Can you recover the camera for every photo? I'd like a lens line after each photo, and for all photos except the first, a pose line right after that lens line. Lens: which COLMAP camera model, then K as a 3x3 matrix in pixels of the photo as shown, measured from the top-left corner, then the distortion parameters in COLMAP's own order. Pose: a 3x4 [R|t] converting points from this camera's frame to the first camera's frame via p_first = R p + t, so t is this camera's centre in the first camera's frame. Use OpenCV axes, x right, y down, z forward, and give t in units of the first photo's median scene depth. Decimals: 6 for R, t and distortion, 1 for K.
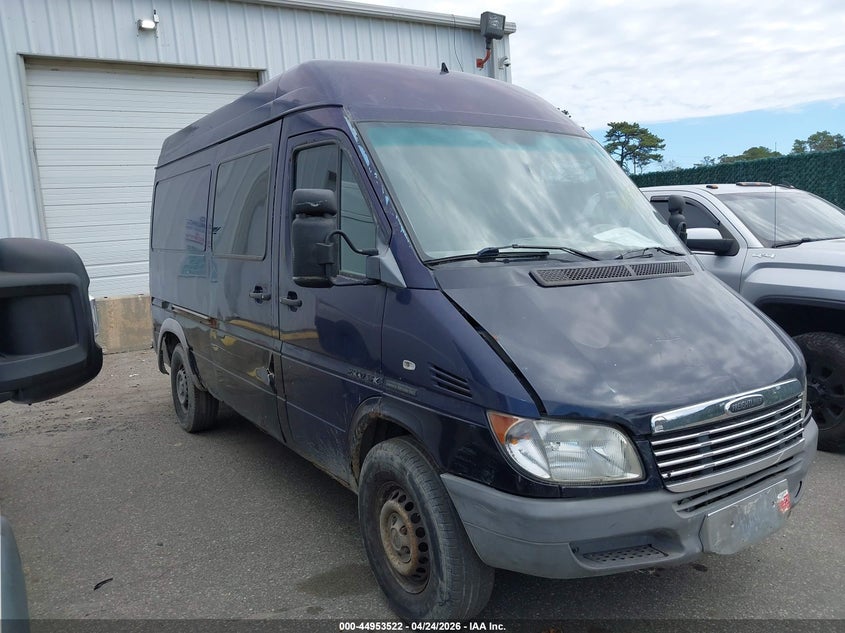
lens RADIAL K [[660.4, 0, 422.5], [0, 660.4, 316.5], [0, 0, 1]] dist [-0.030428, 0.000942]
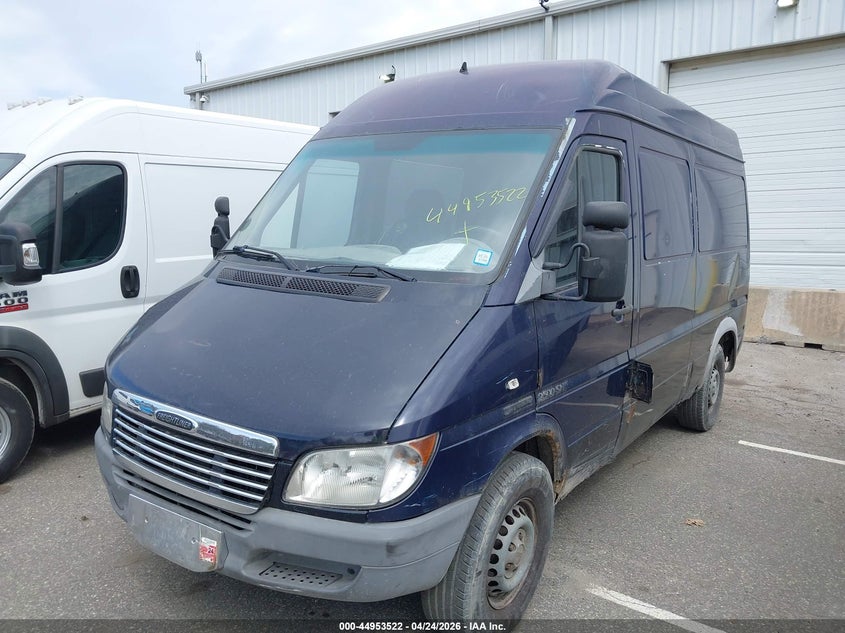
lens RADIAL K [[660.4, 0, 422.5], [0, 660.4, 316.5], [0, 0, 1]] dist [-0.030428, 0.000942]
pose [[0.359243, 0.166130, -0.918338, 0.349516], [-0.135882, 0.982853, 0.124646, -0.049580], [0.923299, 0.080008, 0.375657, 0.212009]]
